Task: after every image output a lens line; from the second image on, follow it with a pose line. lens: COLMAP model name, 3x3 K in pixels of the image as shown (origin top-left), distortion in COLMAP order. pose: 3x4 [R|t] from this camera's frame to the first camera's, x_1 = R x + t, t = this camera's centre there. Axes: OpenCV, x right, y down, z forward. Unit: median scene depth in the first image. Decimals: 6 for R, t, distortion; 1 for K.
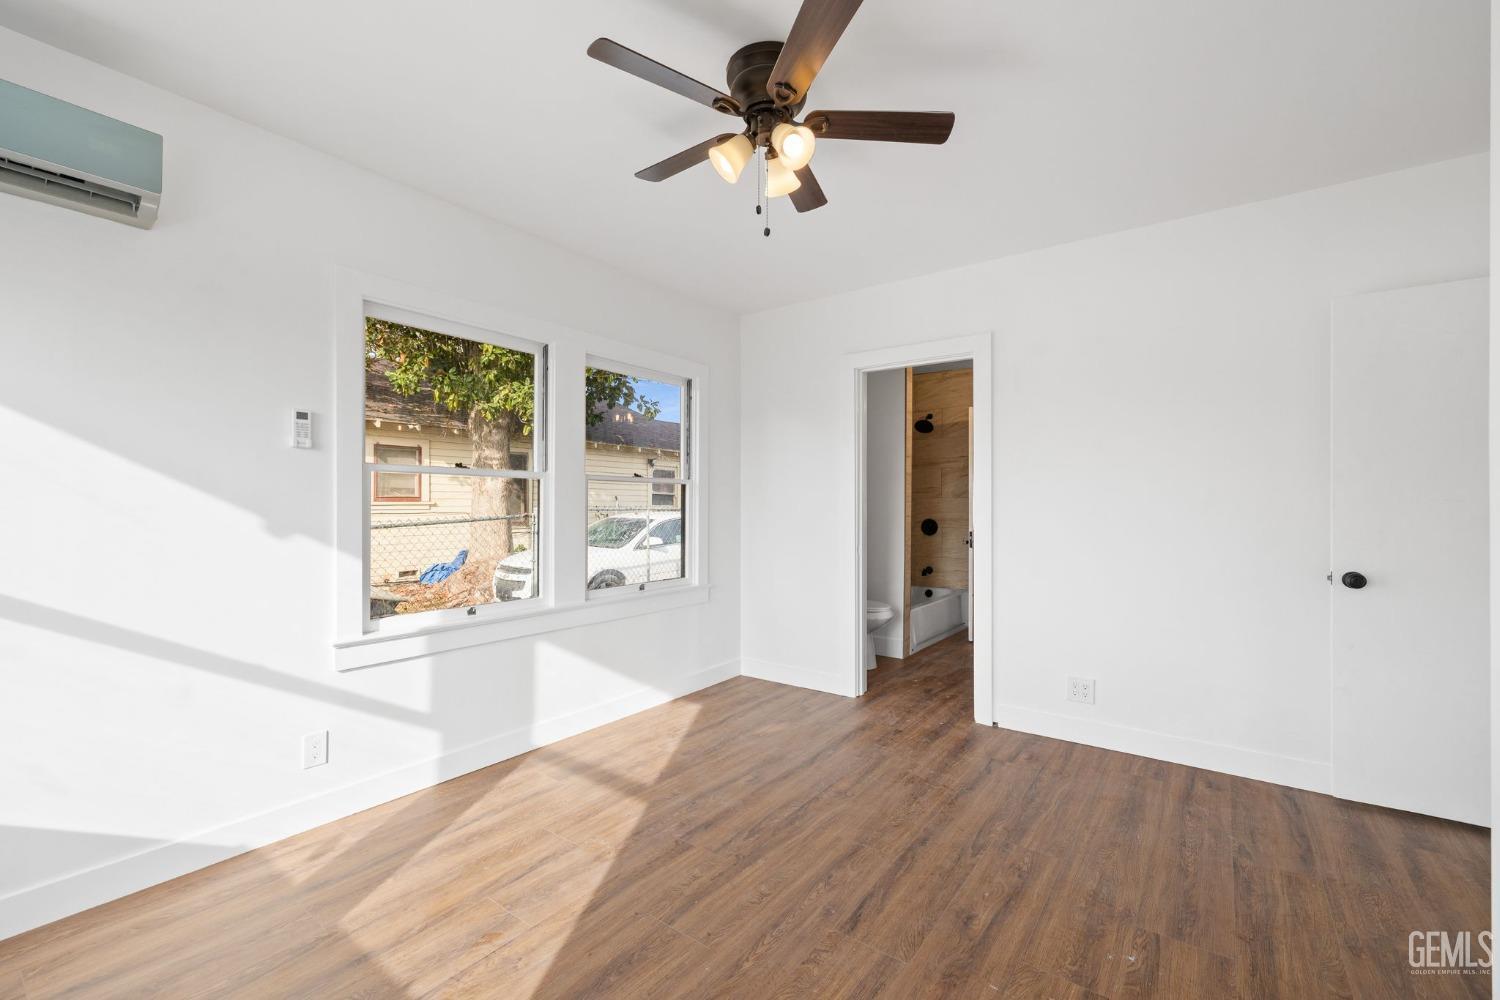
lens RADIAL K [[631.3, 0, 752.7], [0, 631.3, 496.3], [0, 0, 1]] dist [0.005144, -0.000099]
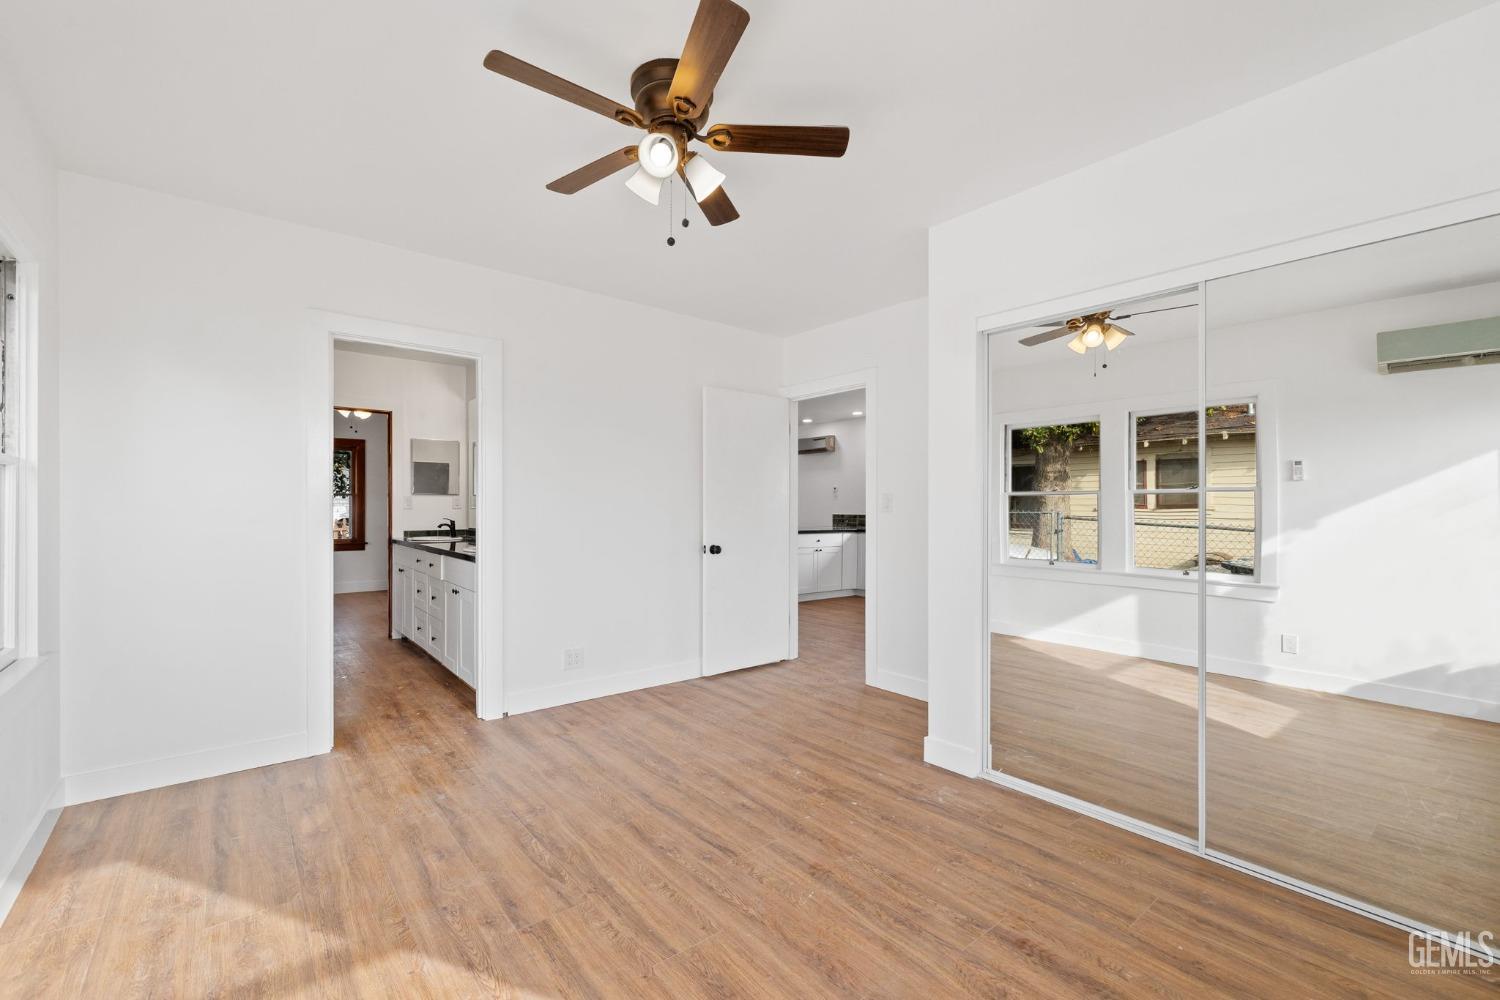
lens RADIAL K [[631.3, 0, 747.8], [0, 631.3, 508.0], [0, 0, 1]] dist [0.005144, -0.000099]
pose [[0.250479, -0.000153, 0.968122, -0.802262], [-0.015622, 0.999869, 0.004200, 0.011313], [-0.967996, -0.016176, 0.250443, 0.535923]]
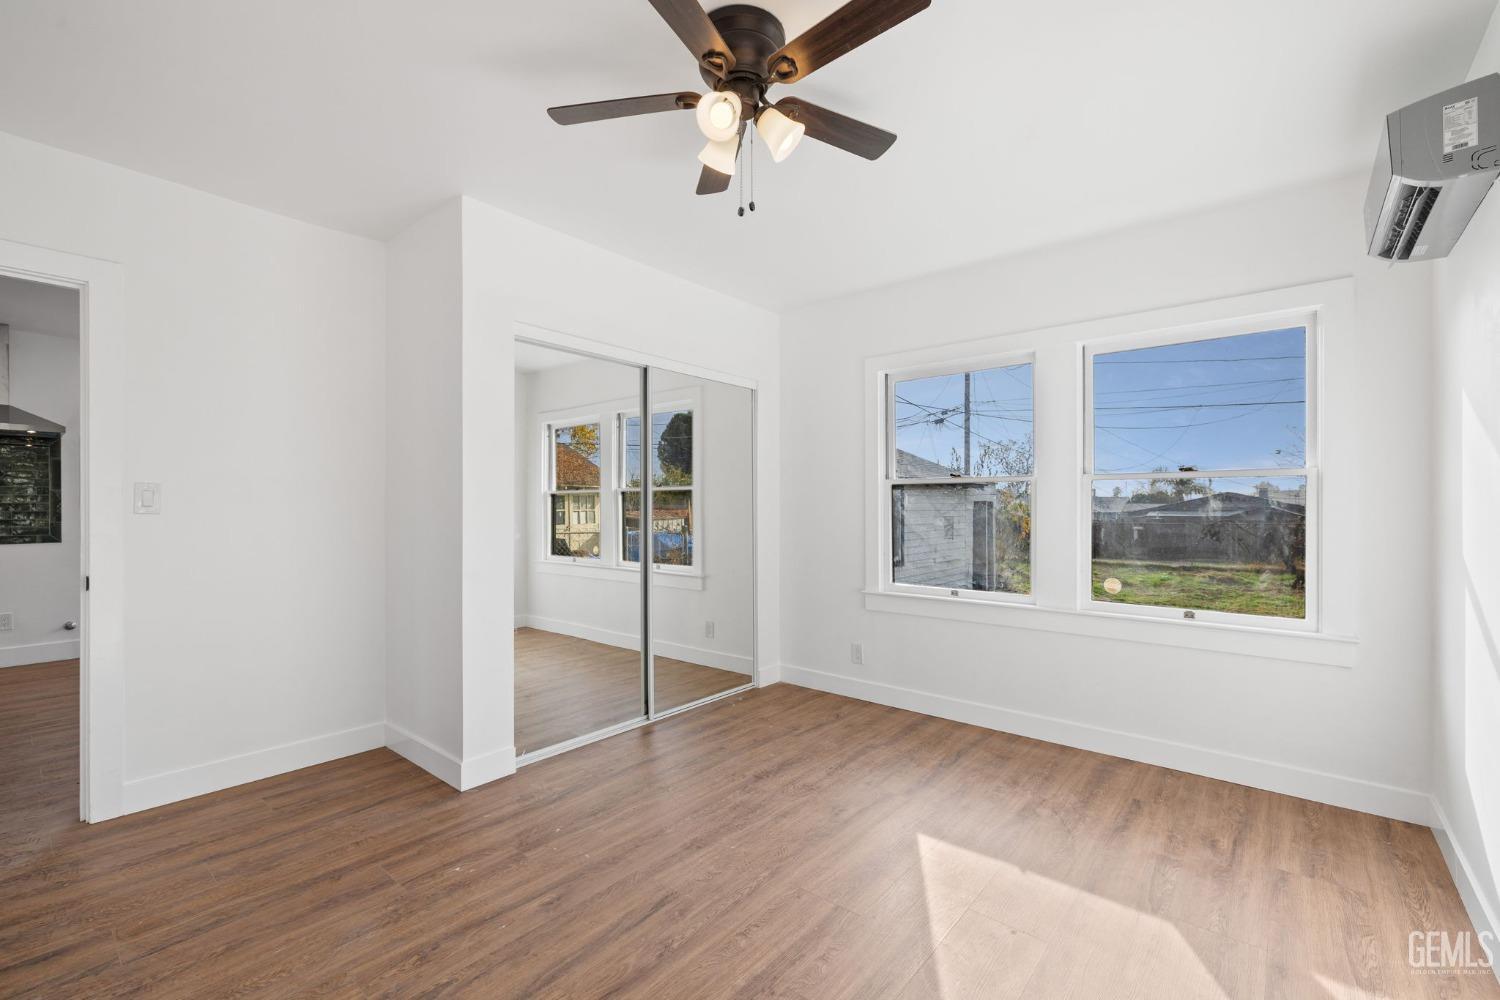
lens RADIAL K [[631.3, 0, 736.0], [0, 631.3, 509.5], [0, 0, 1]] dist [0.005144, -0.000099]
pose [[-0.996340, -0.001823, 0.085456, -0.041638], [-0.002798, 0.999932, -0.011288, 0.024112], [-0.085430, -0.011485, -0.996278, 1.643463]]
